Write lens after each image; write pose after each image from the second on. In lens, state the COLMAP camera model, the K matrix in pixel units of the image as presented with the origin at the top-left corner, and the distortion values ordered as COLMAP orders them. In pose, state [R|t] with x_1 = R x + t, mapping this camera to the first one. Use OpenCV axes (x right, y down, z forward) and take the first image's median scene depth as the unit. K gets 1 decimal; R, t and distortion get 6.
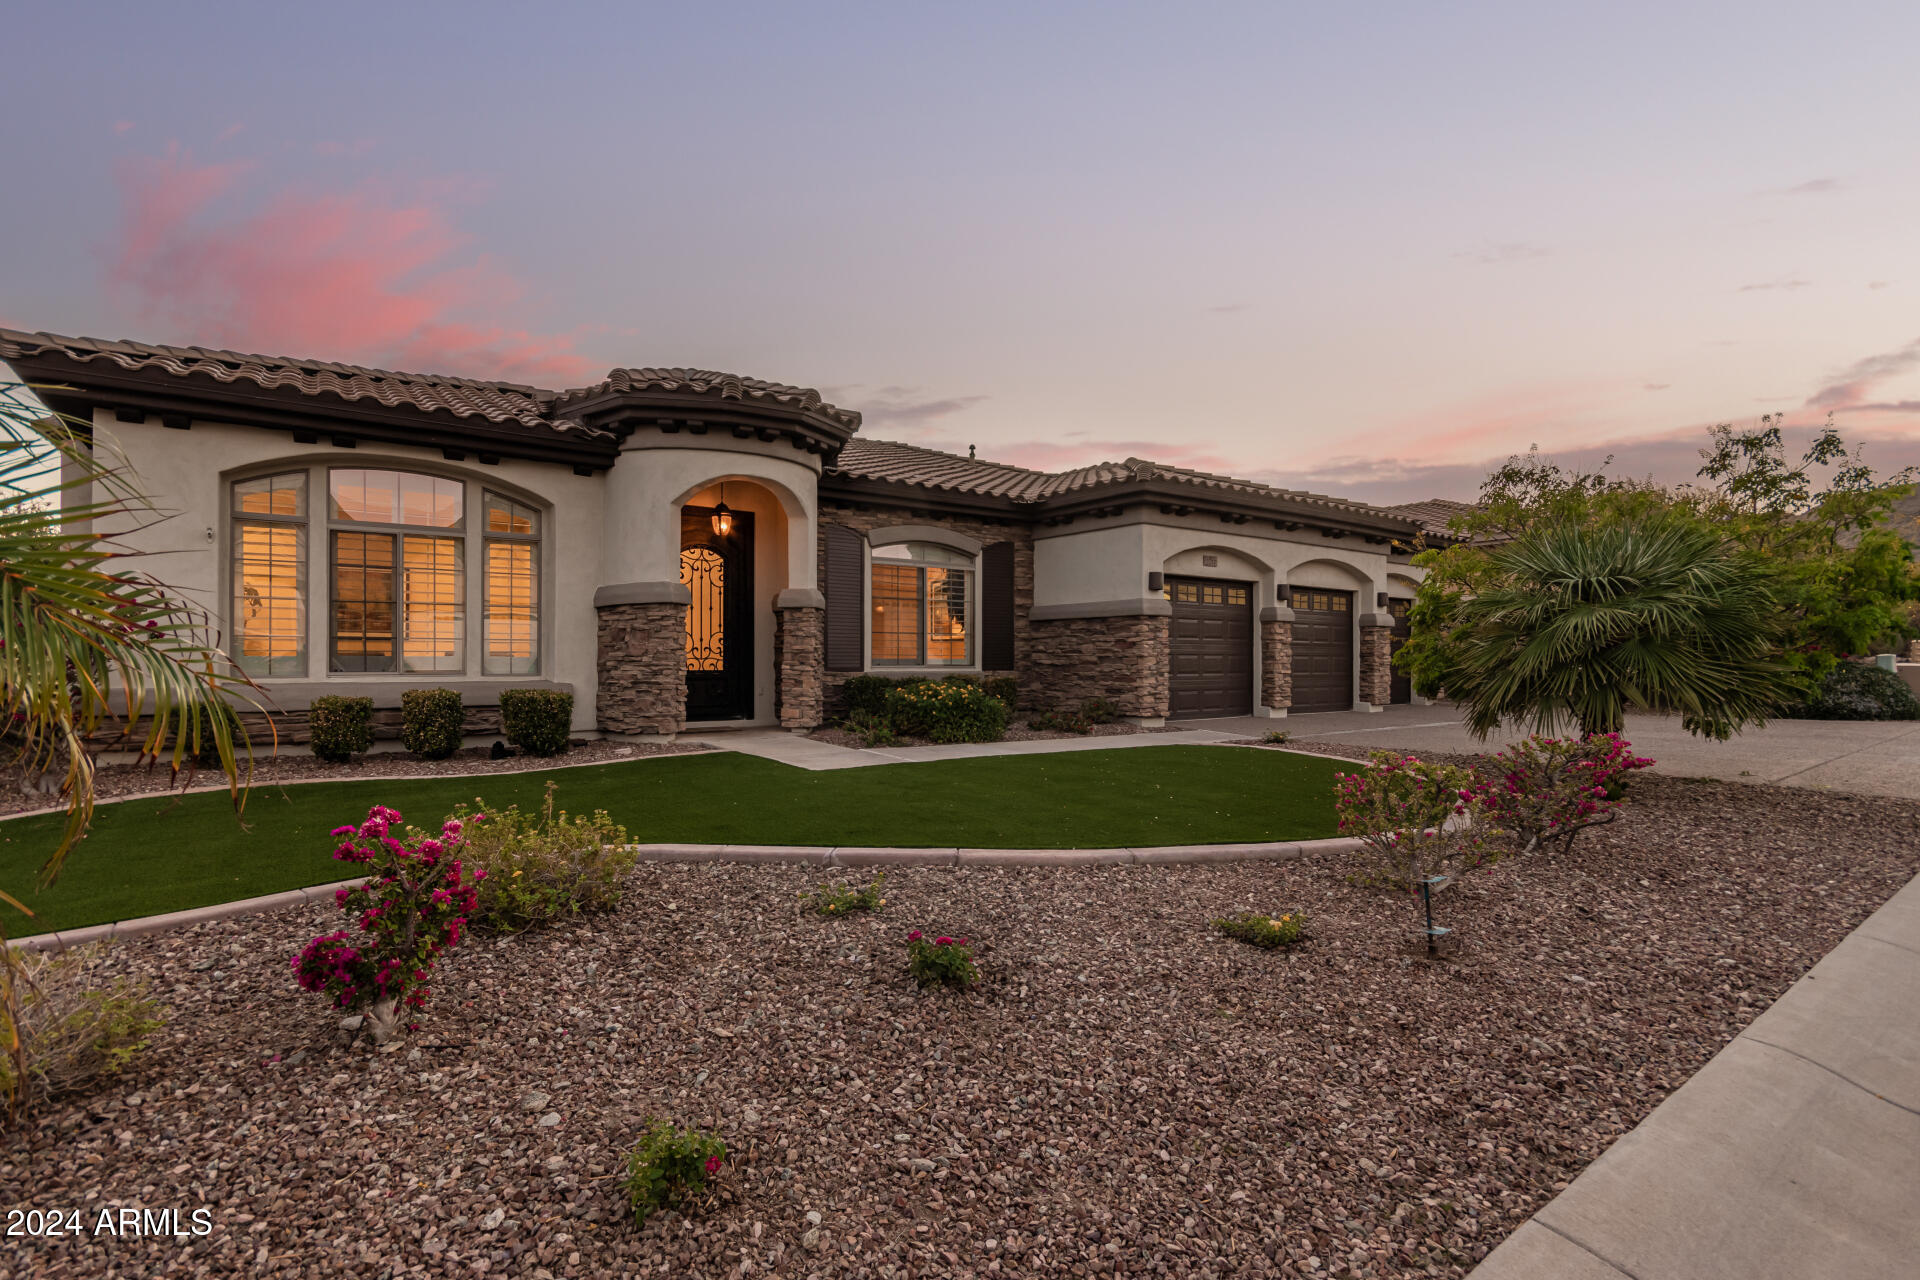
lens RADIAL K [[872.2, 0, 951.7], [0, 872.2, 647.3], [0, 0, 1]] dist [0.005061, 0.001635]
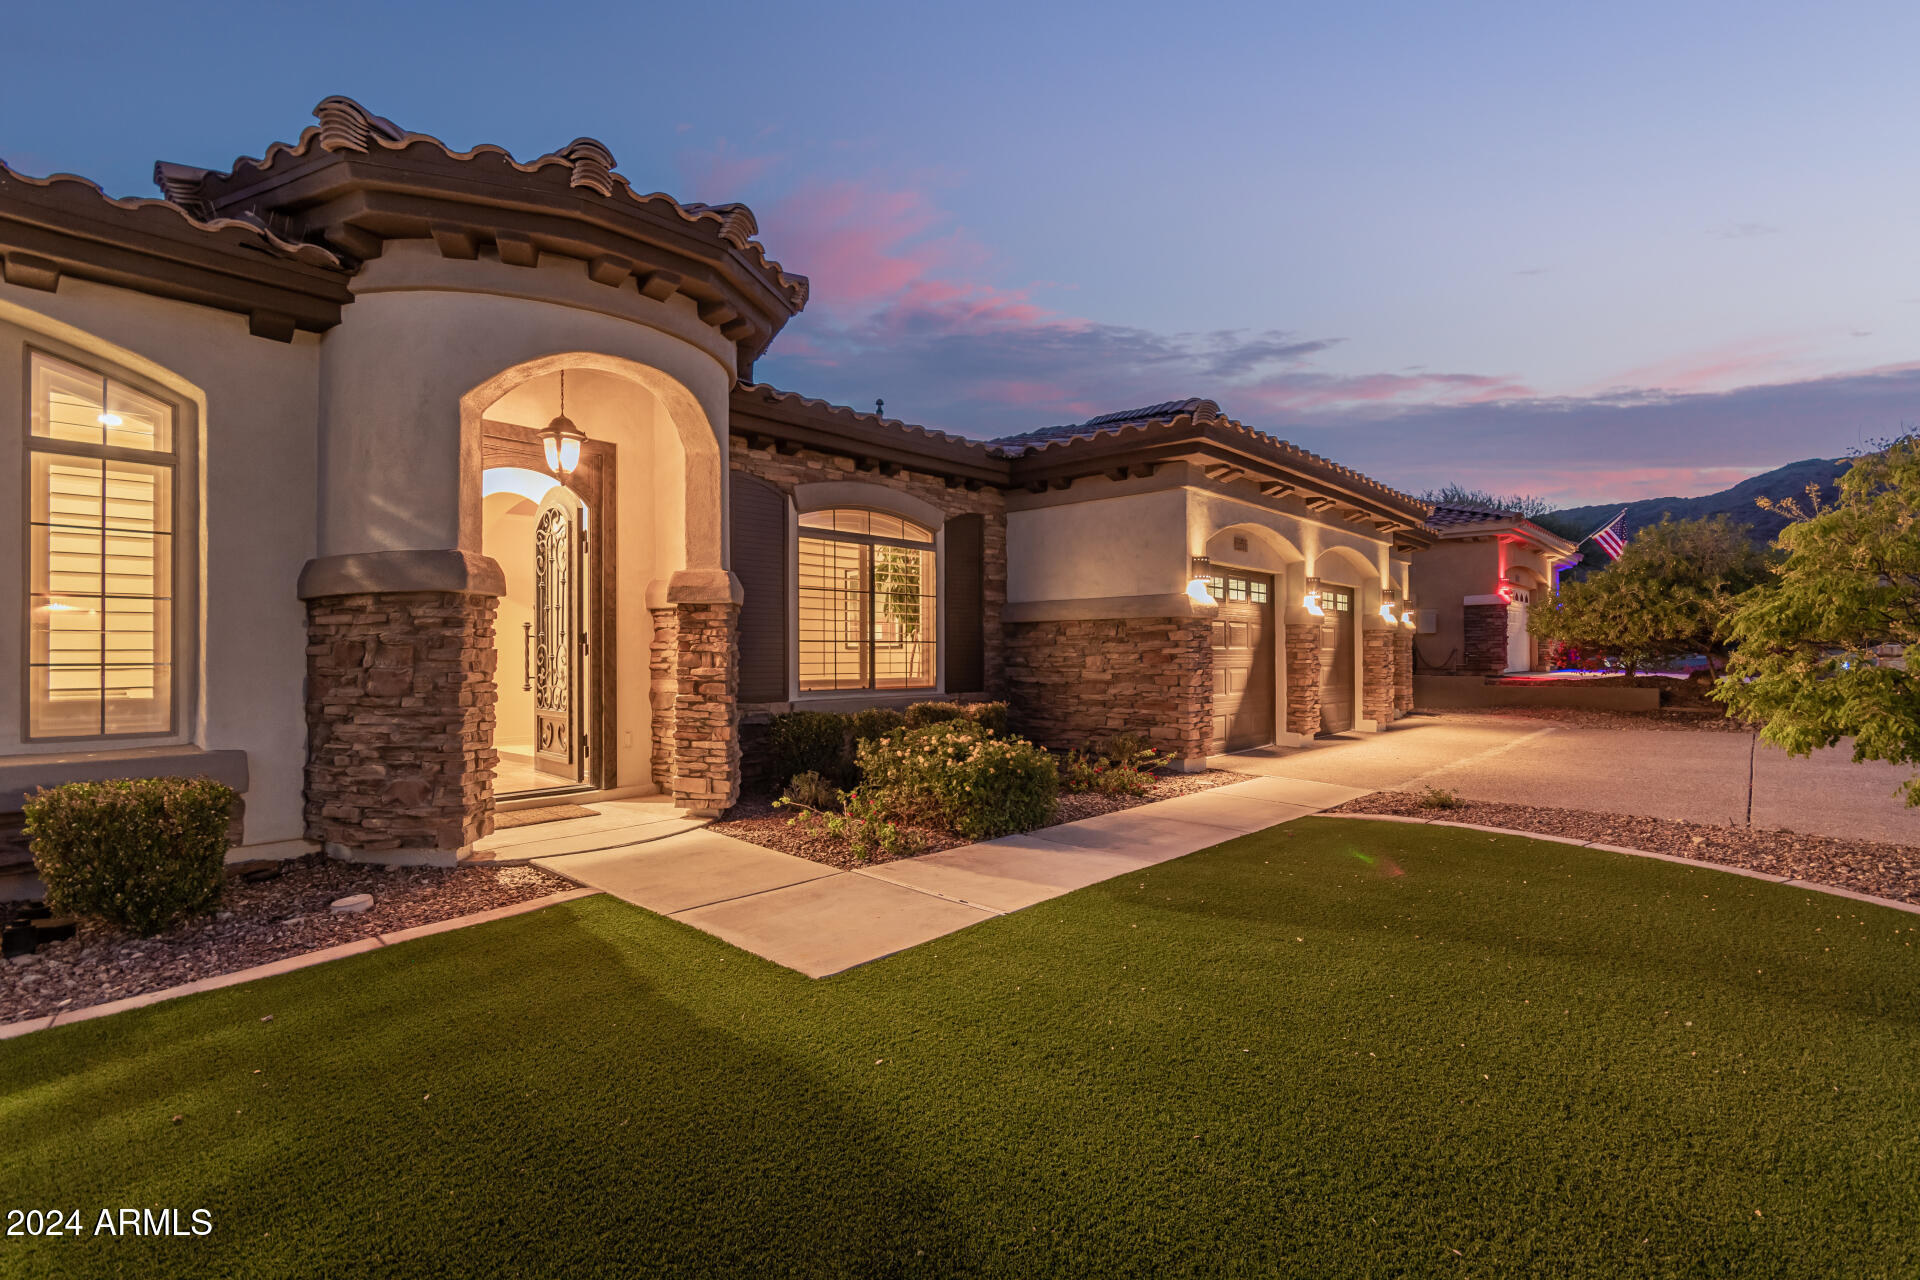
lens RADIAL K [[872.2, 0, 957.7], [0, 872.2, 645.9], [0, 0, 1]] dist [0.005061, 0.001635]
pose [[0.979590, -0.001739, 0.200998, -0.135667], [0.000946, 0.999991, 0.004046, -0.020272], [-0.201003, -0.003773, 0.979583, 0.423595]]
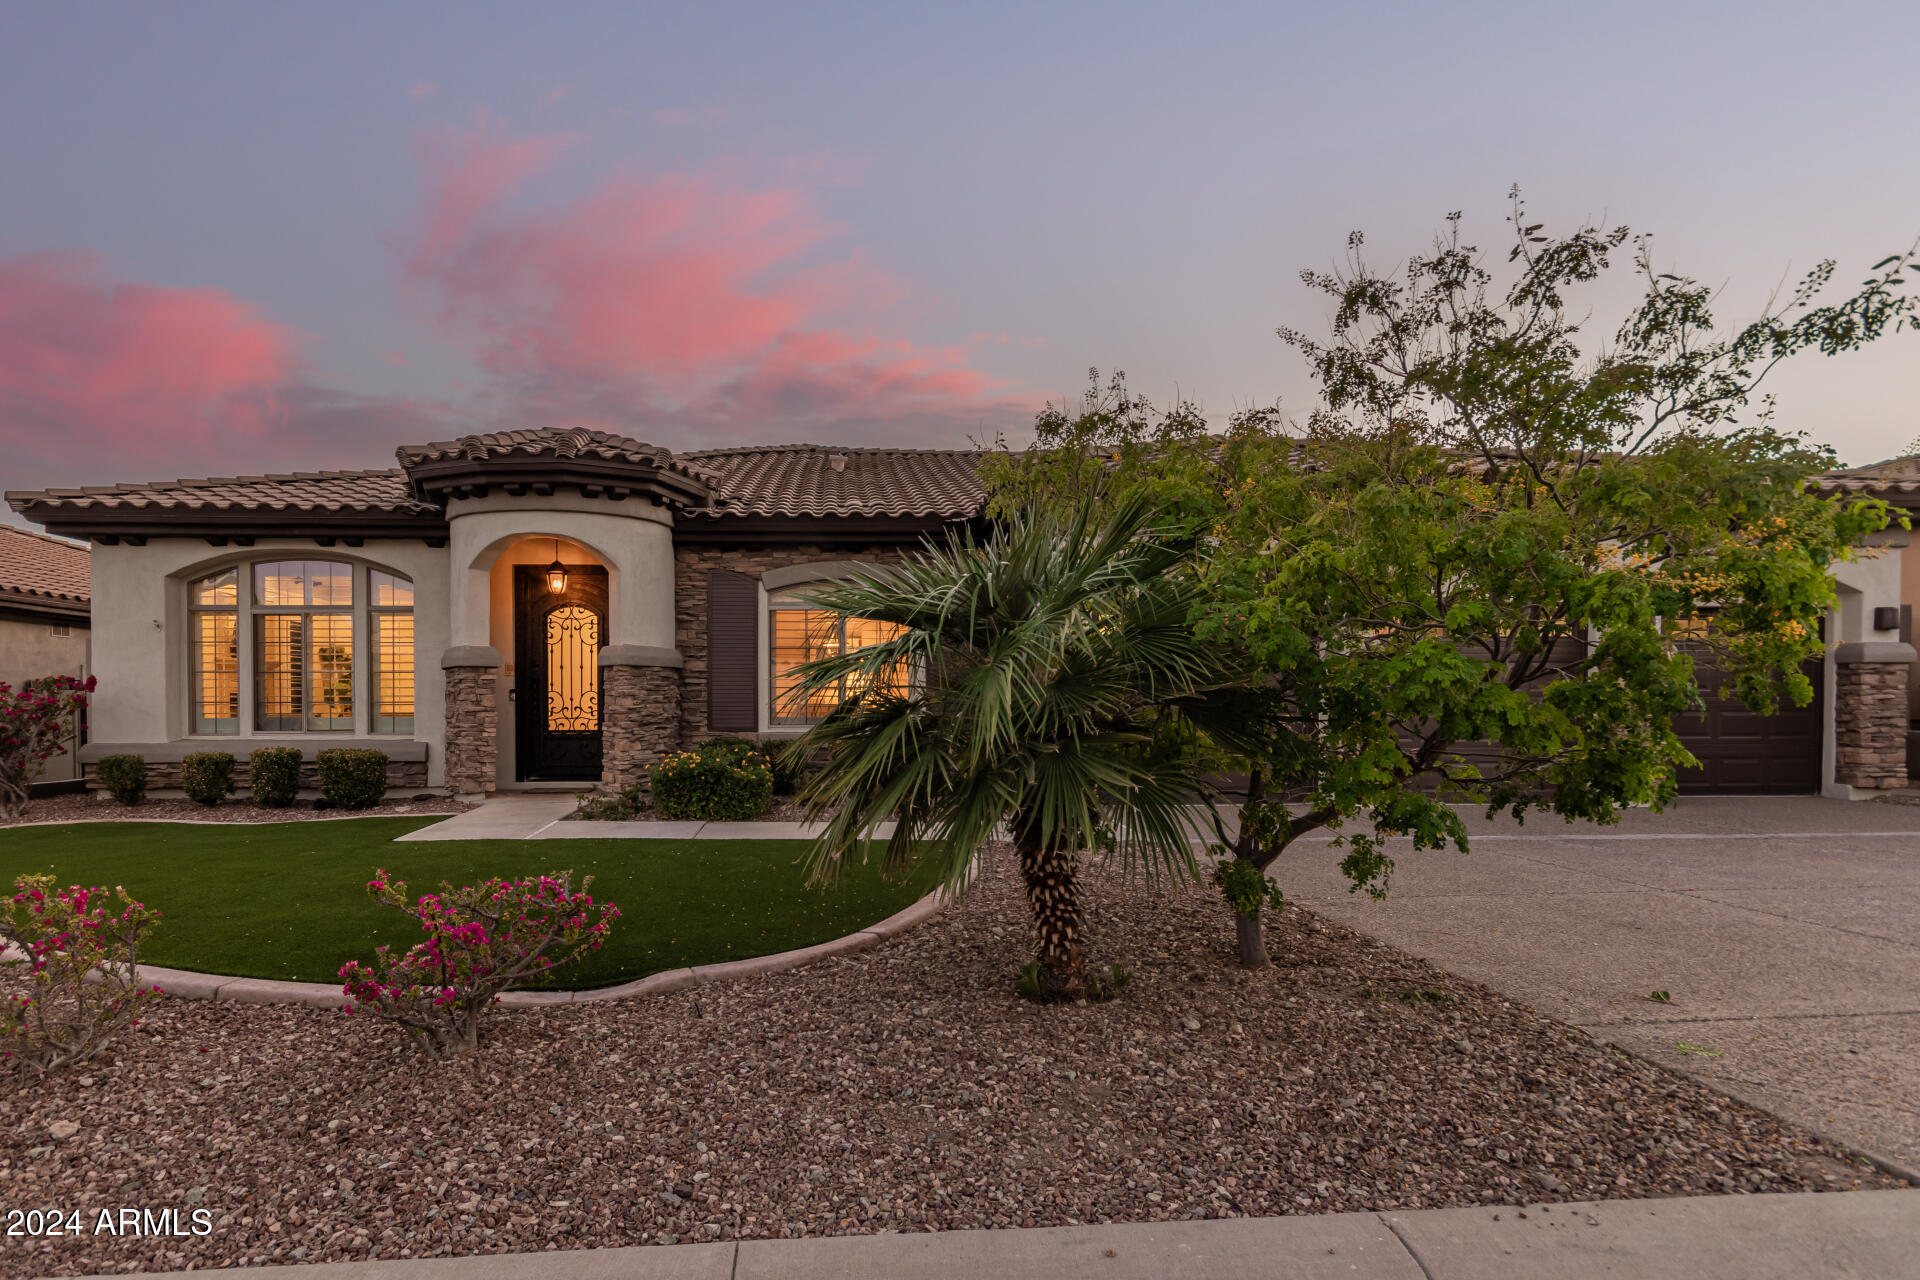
lens RADIAL K [[978.0, 0, 946.3], [0, 978.0, 694.4], [0, 0, 1]] dist [0.004502, -0.000388]
pose [[0.841847, -0.004861, -0.539695, 0.755176], [0.010852, 0.999910, 0.007922, -0.020236], [0.539607, -0.012526, 0.841824, 0.329512]]
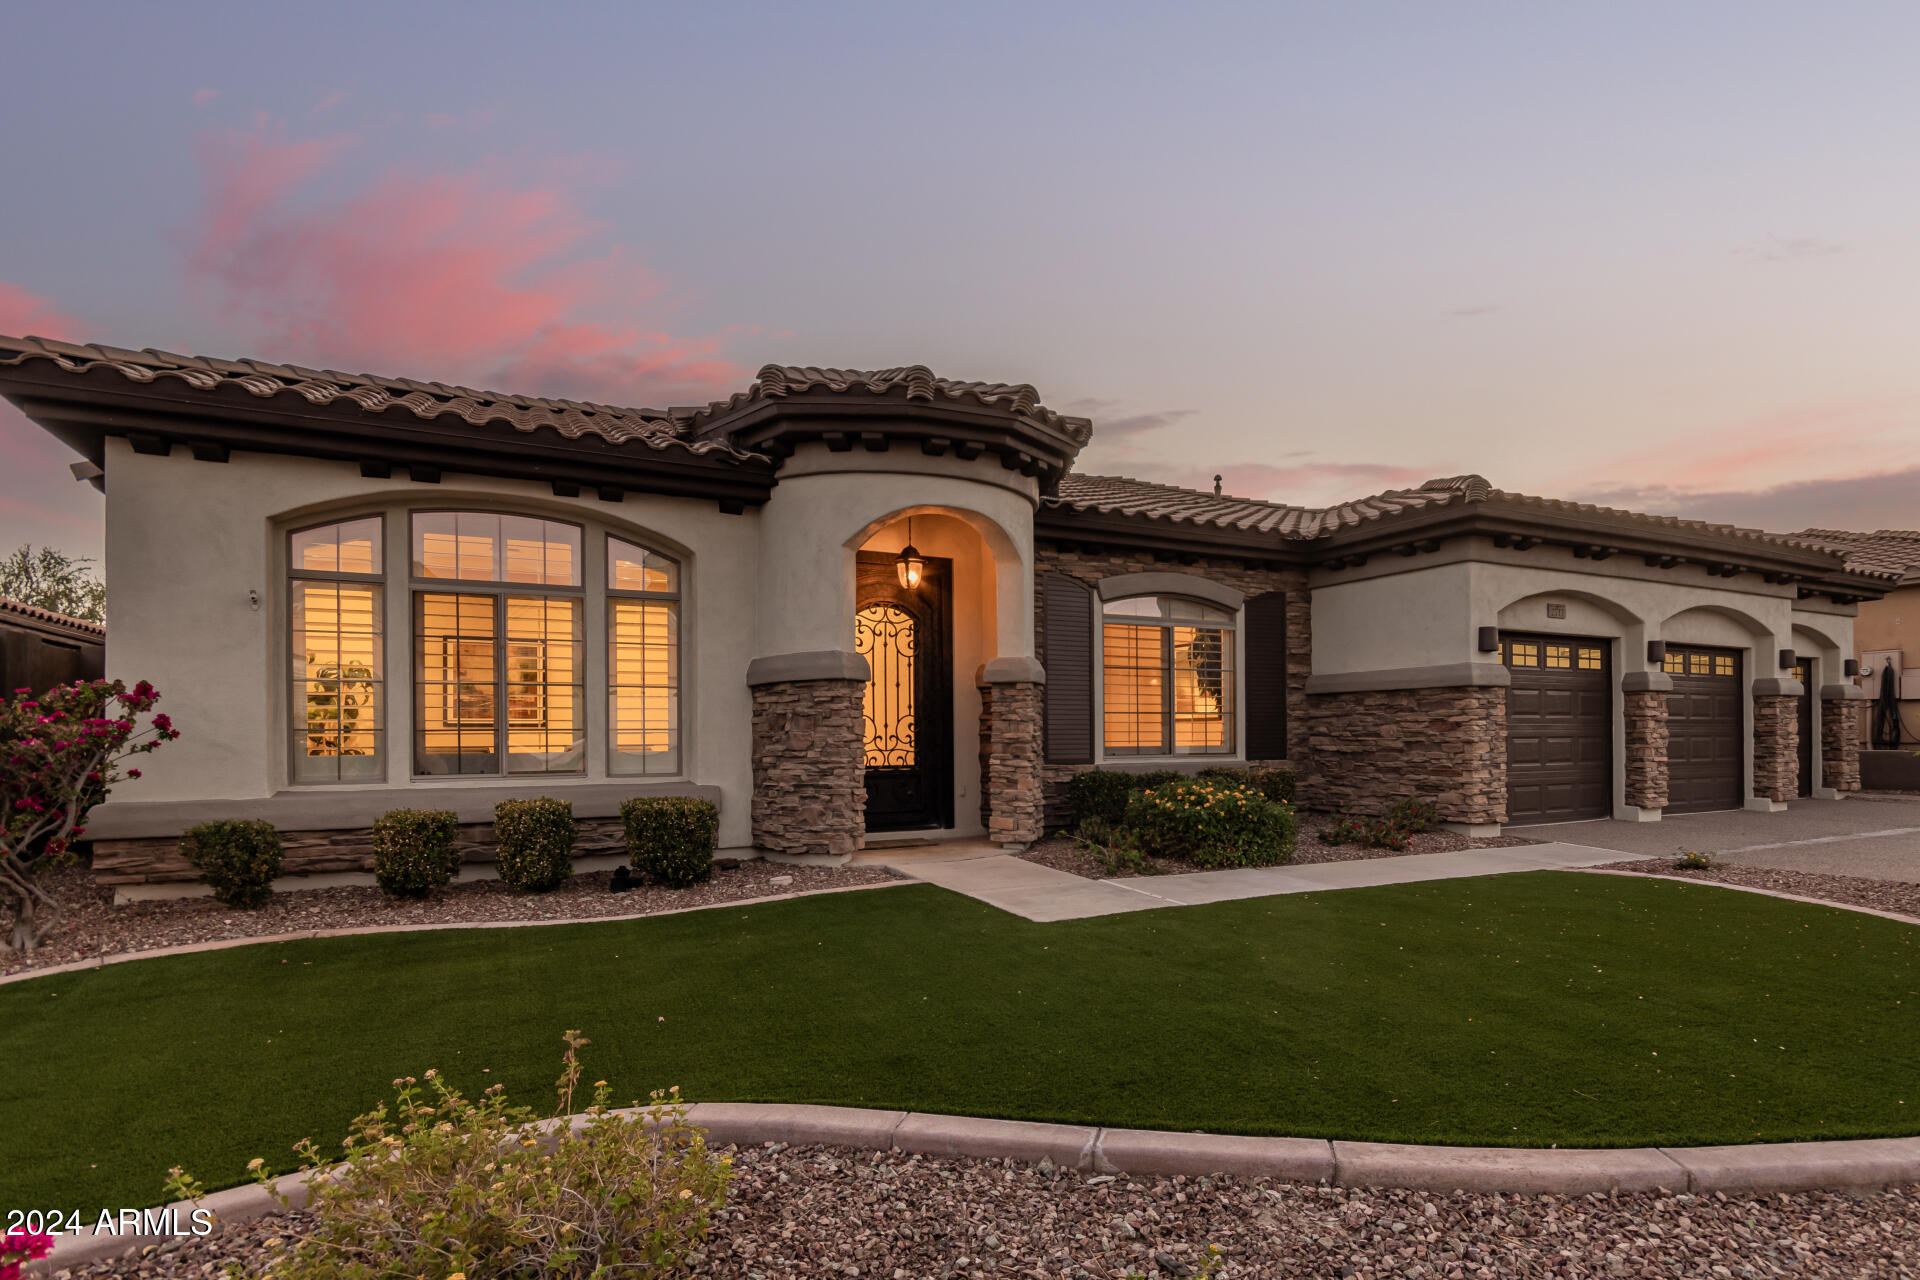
lens RADIAL K [[978.0, 0, 1070.9], [0, 978.0, 725.8], [0, 0, 1]] dist [0.004502, -0.000388]
pose [[0.994518, -0.008456, -0.104226, -0.039316], [0.009007, 0.999948, 0.004821, -0.012631], [0.104179, -0.005733, 0.994542, 0.179243]]
